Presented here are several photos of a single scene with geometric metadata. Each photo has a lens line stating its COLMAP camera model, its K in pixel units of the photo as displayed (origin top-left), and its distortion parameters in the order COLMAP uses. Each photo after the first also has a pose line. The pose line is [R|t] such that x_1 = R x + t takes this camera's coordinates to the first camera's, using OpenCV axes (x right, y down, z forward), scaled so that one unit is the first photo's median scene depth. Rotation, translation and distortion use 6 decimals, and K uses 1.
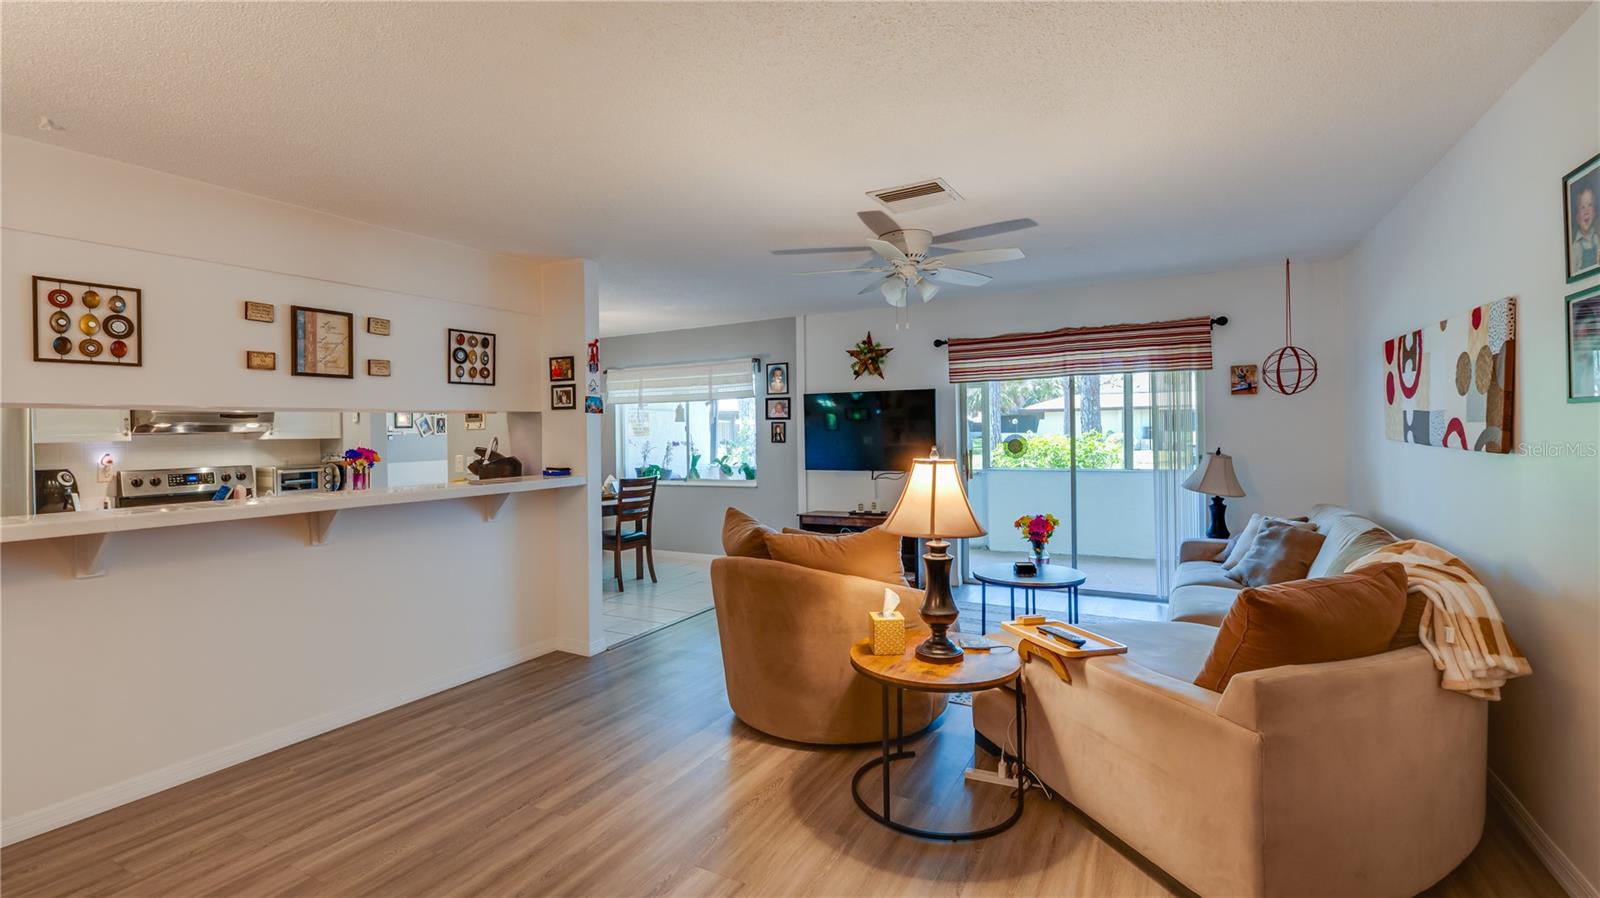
lens RADIAL K [[732.4, 0, 796.8], [0, 732.4, 438.9], [0, 0, 1]] dist [-0.002054, 0.000190]
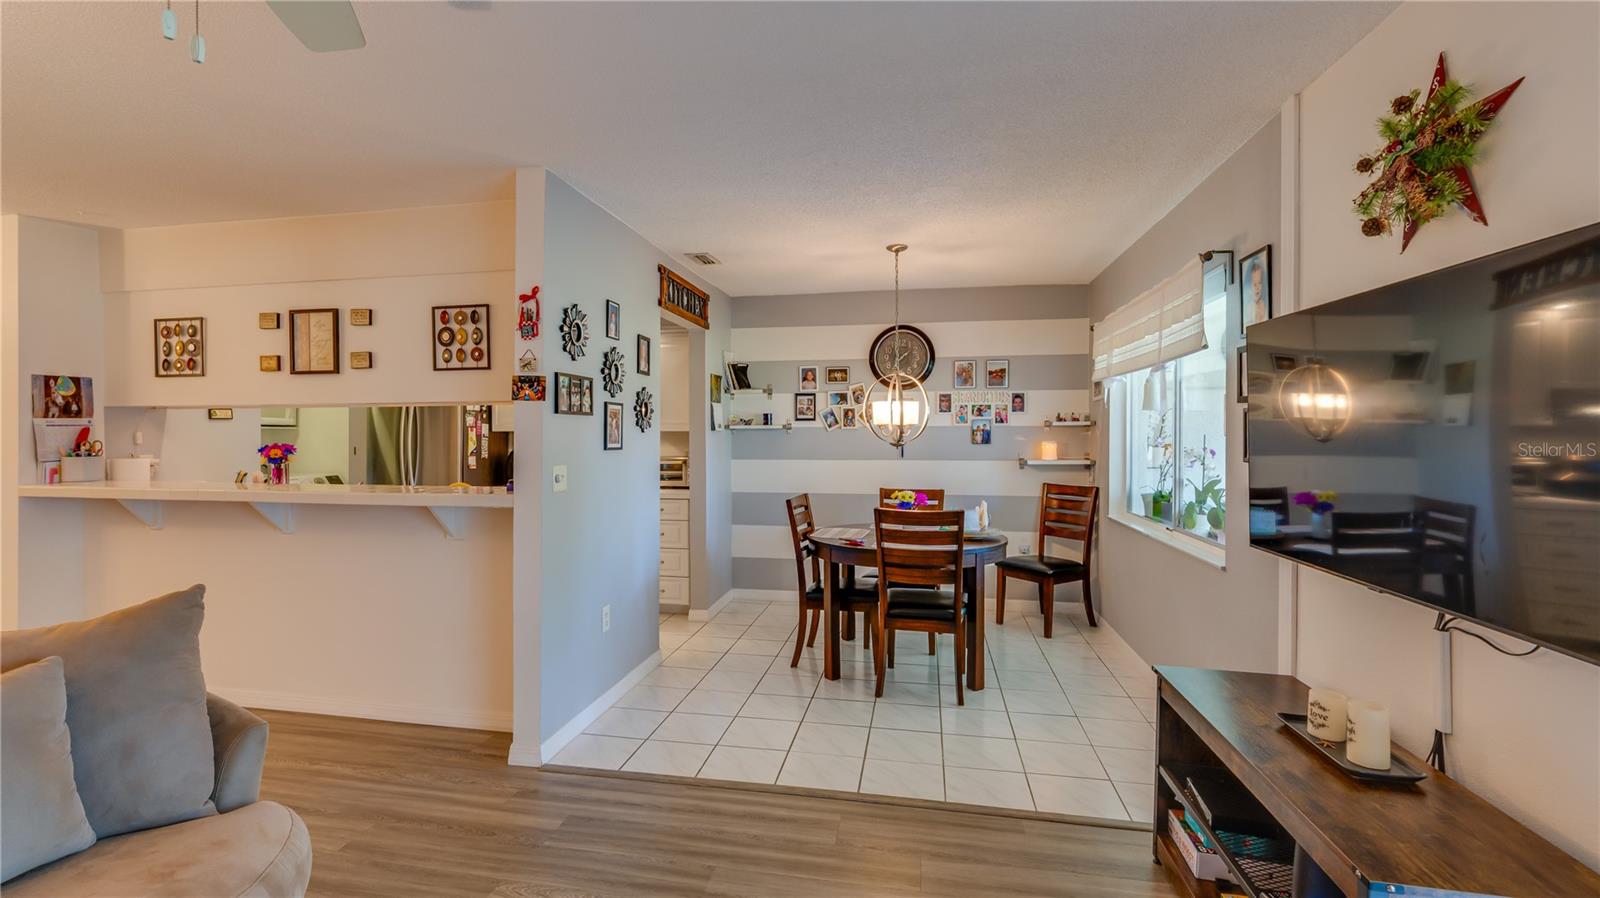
lens RADIAL K [[732.4, 0, 792.0], [0, 732.4, 436.8], [0, 0, 1]] dist [-0.002054, 0.000190]
pose [[0.285613, 0.022617, -0.958078, 0.460790], [-0.012464, 0.999725, 0.019884, -0.020422], [0.958264, 0.006263, 0.285816, 1.137943]]
